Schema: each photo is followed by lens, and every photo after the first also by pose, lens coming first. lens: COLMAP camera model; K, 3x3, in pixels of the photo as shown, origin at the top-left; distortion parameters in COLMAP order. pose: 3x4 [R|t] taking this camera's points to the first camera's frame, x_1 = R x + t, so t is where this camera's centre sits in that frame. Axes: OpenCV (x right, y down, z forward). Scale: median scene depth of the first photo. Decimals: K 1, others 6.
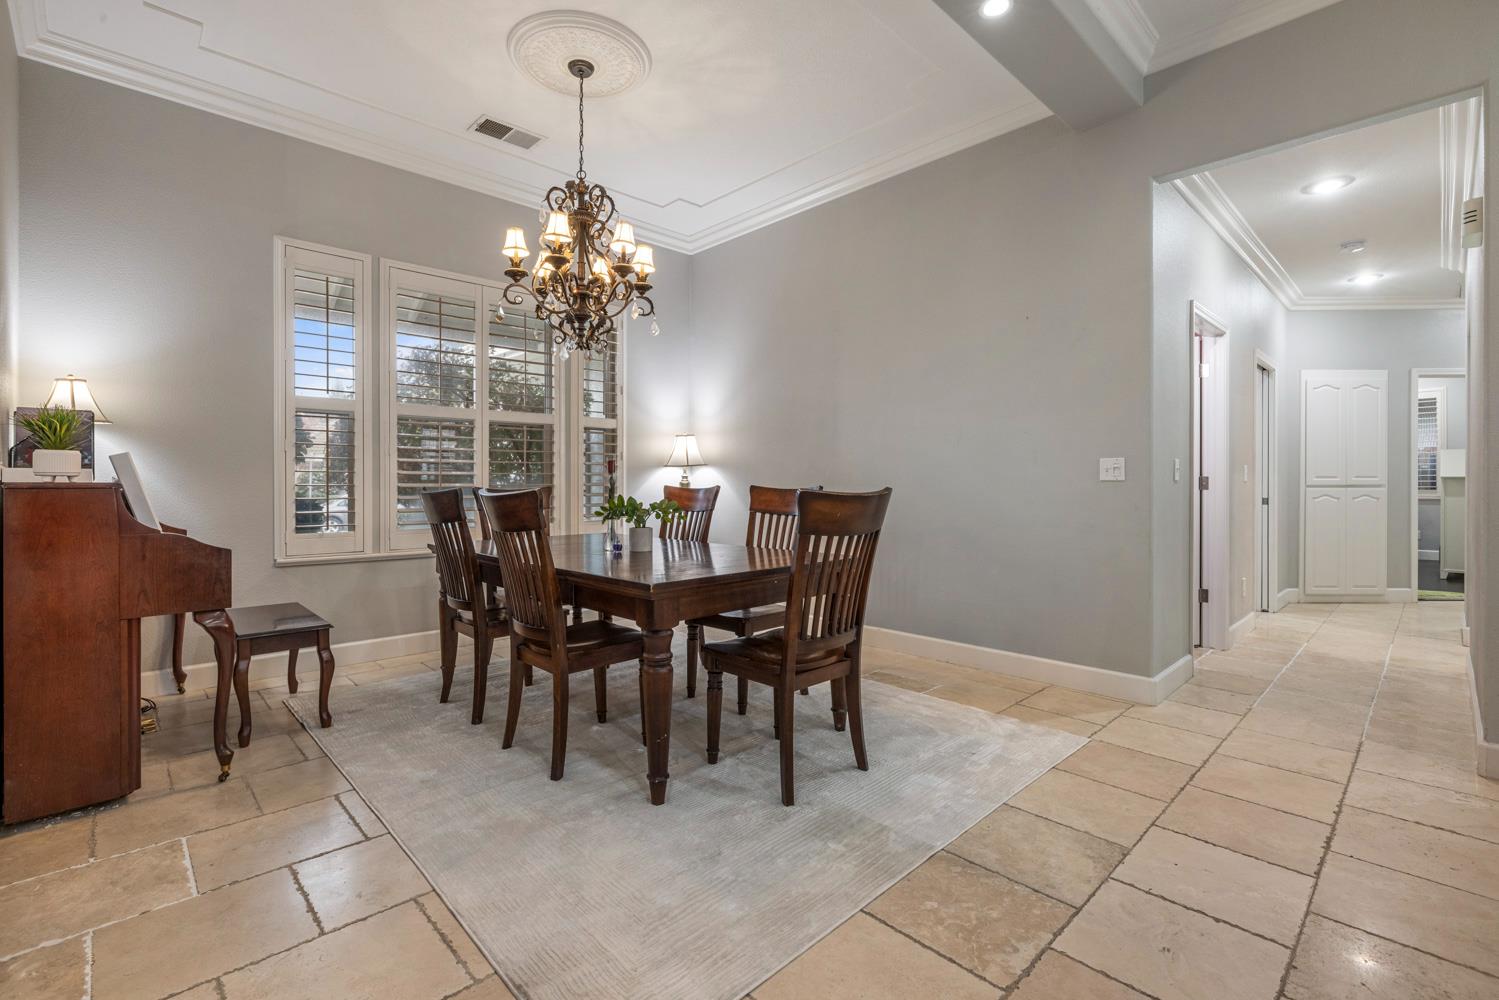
lens RADIAL K [[671.4, 0, 752.7], [0, 671.4, 481.4], [0, 0, 1]] dist [0.016656, 0.000035]
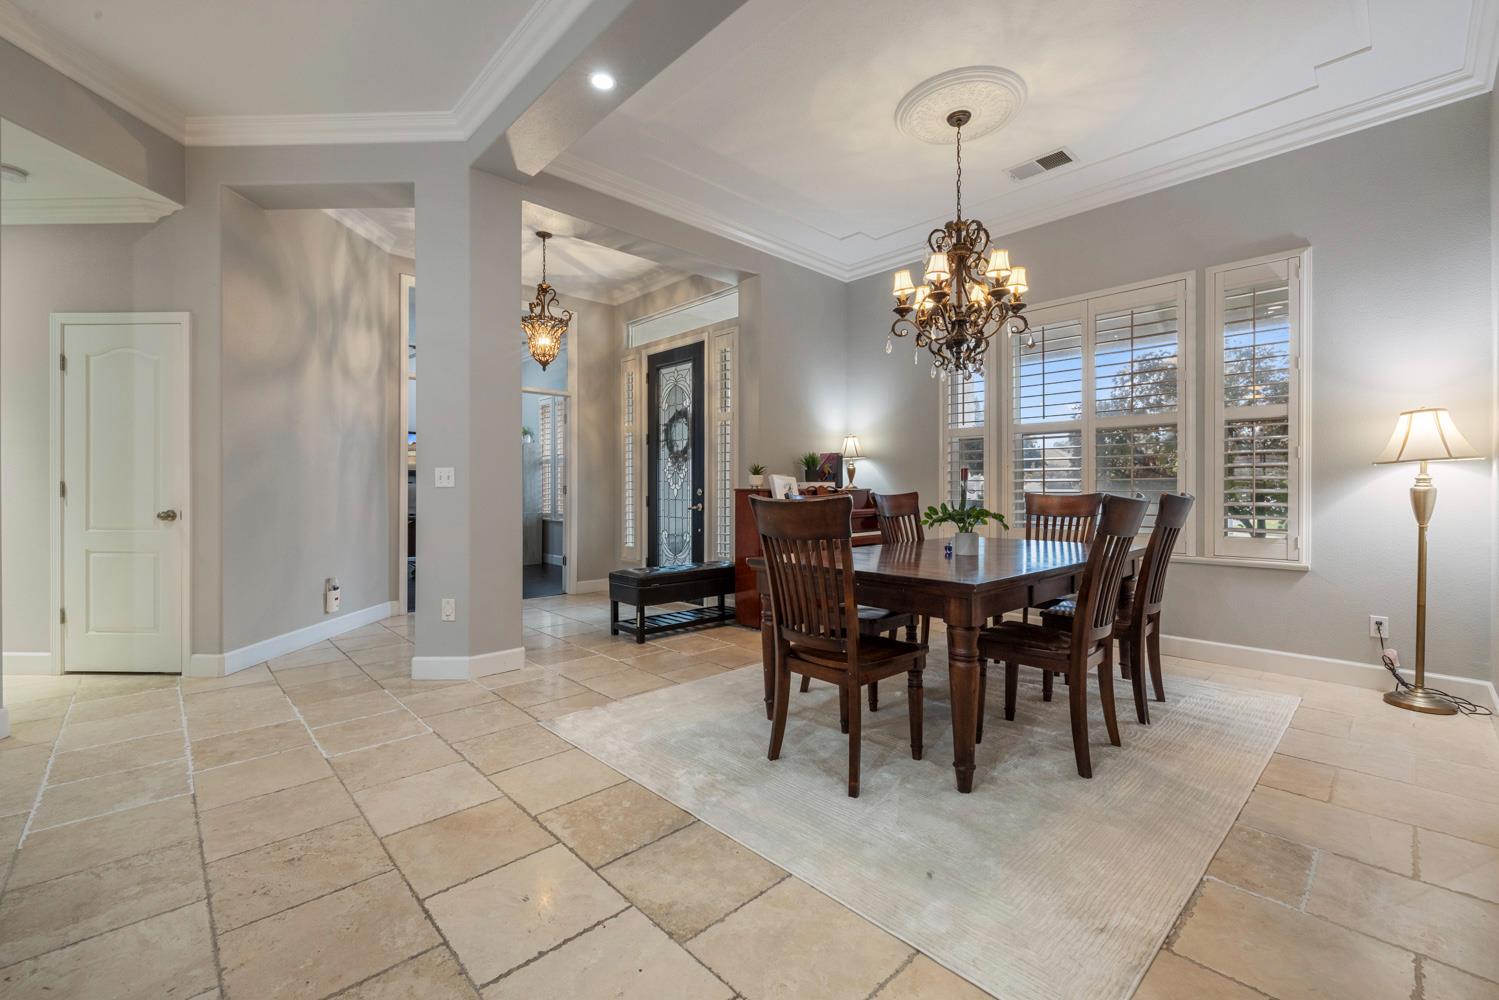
lens RADIAL K [[623.1, 0, 745.7], [0, 623.1, 499.8], [0, 0, 1]] dist [-0.001060, 0.000132]
pose [[-0.012691, 0.012506, -0.999841, 1.160407], [-0.000948, 0.999921, 0.012519, 0.013090], [0.999919, 0.001107, -0.012678, 0.985595]]
